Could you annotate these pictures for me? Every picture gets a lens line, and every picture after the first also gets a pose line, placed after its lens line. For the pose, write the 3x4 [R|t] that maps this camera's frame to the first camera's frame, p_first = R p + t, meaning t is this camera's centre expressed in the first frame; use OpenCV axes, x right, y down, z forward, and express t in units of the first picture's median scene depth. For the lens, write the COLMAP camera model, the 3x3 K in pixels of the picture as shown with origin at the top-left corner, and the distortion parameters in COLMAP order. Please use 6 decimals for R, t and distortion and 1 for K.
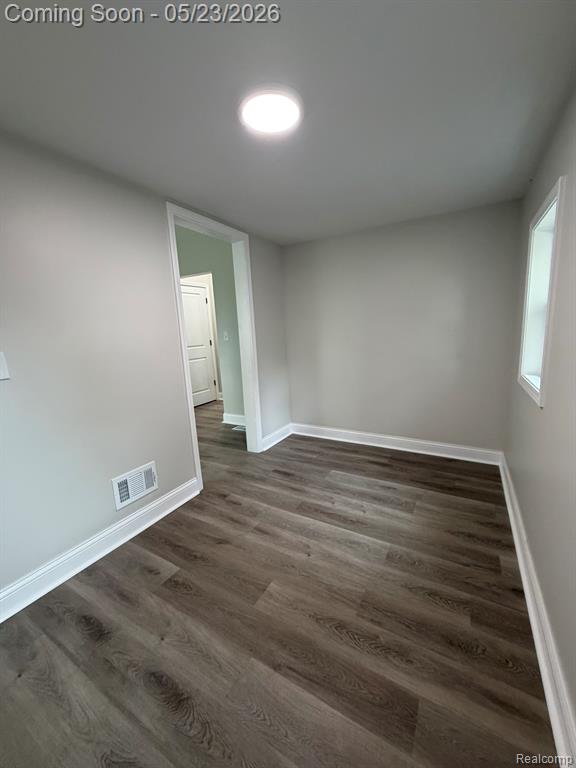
lens RADIAL K [[306.0, 0, 288.5], [0, 306.0, 383.8], [0, 0, 1]] dist [0.002149, 0.000257]
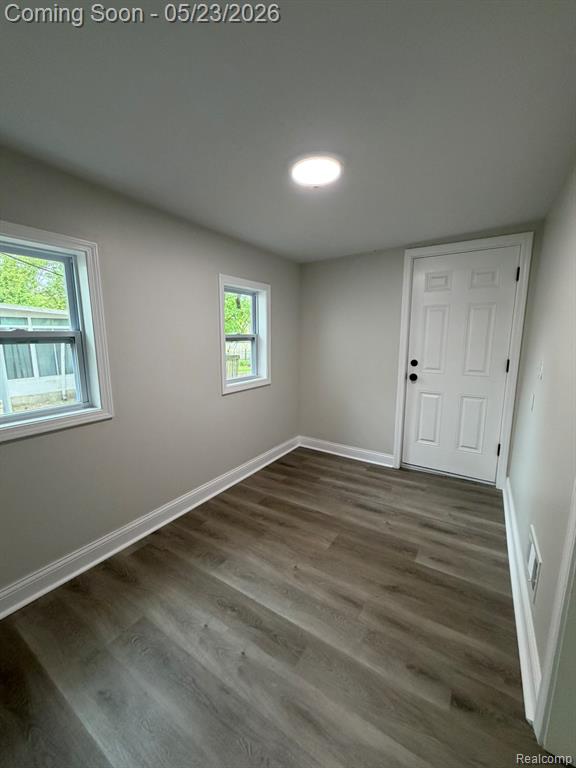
lens RADIAL K [[306.0, 0, 288.8], [0, 306.0, 384.7], [0, 0, 1]] dist [0.002149, 0.000257]
pose [[-0.997987, 0.036842, 0.051614, 0.015008], [0.051649, 0.944475, 0.324499, -0.368792], [-0.036793, 0.326512, -0.944477, 1.838823]]
